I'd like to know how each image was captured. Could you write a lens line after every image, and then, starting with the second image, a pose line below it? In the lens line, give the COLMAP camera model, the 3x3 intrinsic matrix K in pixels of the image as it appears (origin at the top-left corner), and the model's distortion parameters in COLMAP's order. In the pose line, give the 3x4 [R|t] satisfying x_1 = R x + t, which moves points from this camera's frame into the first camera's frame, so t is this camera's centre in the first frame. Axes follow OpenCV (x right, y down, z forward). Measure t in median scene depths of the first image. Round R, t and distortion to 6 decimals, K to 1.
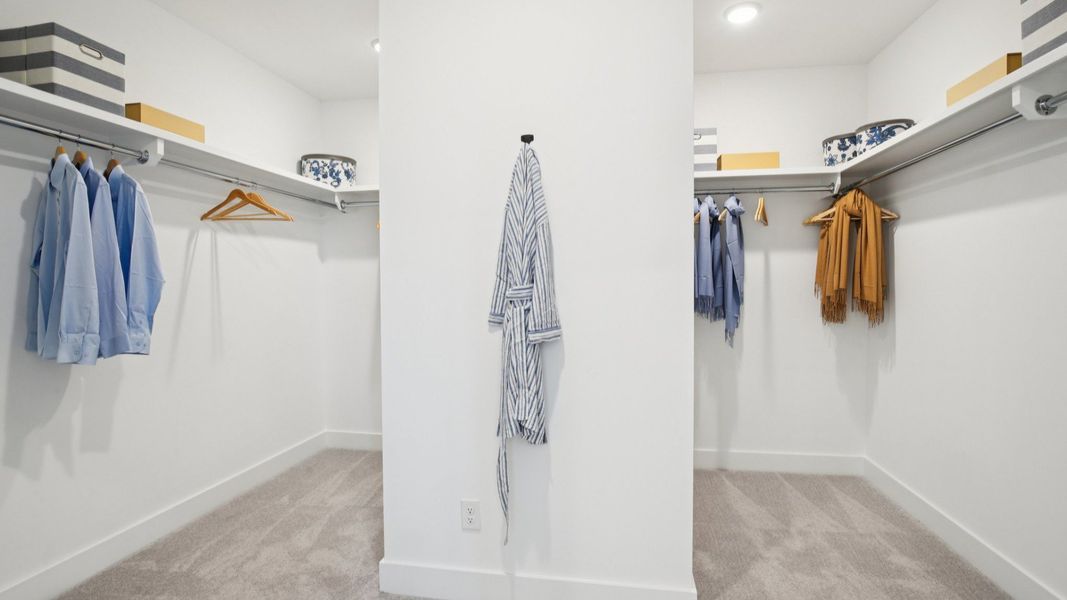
lens RADIAL K [[494.3, 0, 537.6], [0, 494.3, 317.4], [0, 0, 1]] dist [-0.012485, -0.001082]
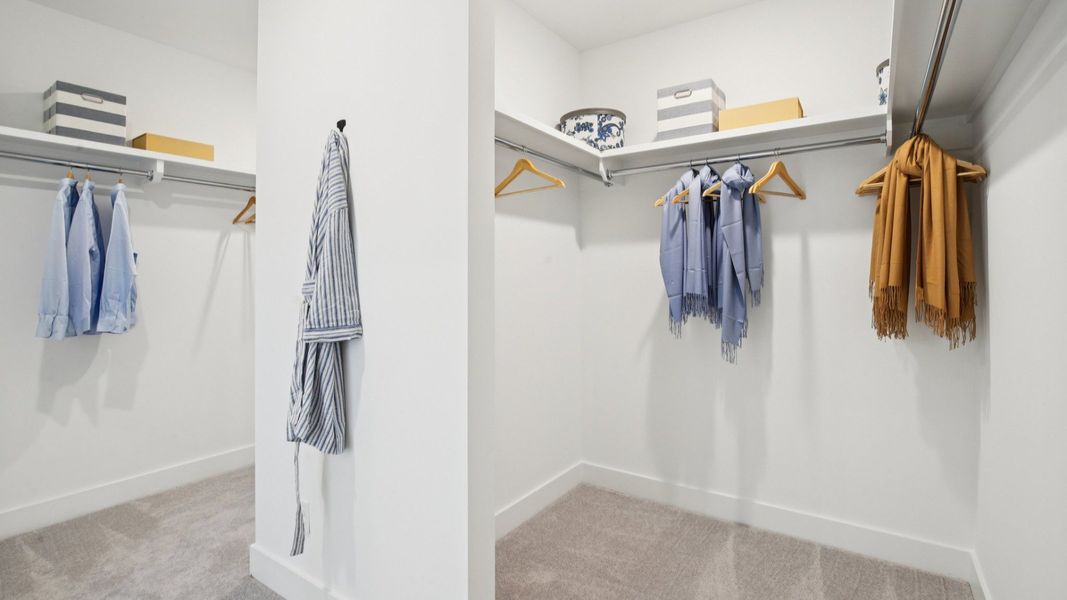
lens RADIAL K [[494.2, 0, 533.4], [0, 494.2, 292.7], [0, 0, 1]] dist [-0.003273, 0.000653]
pose [[0.911229, 0.015164, -0.411622, 0.465213], [-0.030346, 0.999078, -0.030374, -0.015299], [0.410781, 0.040169, 0.910849, 0.200913]]
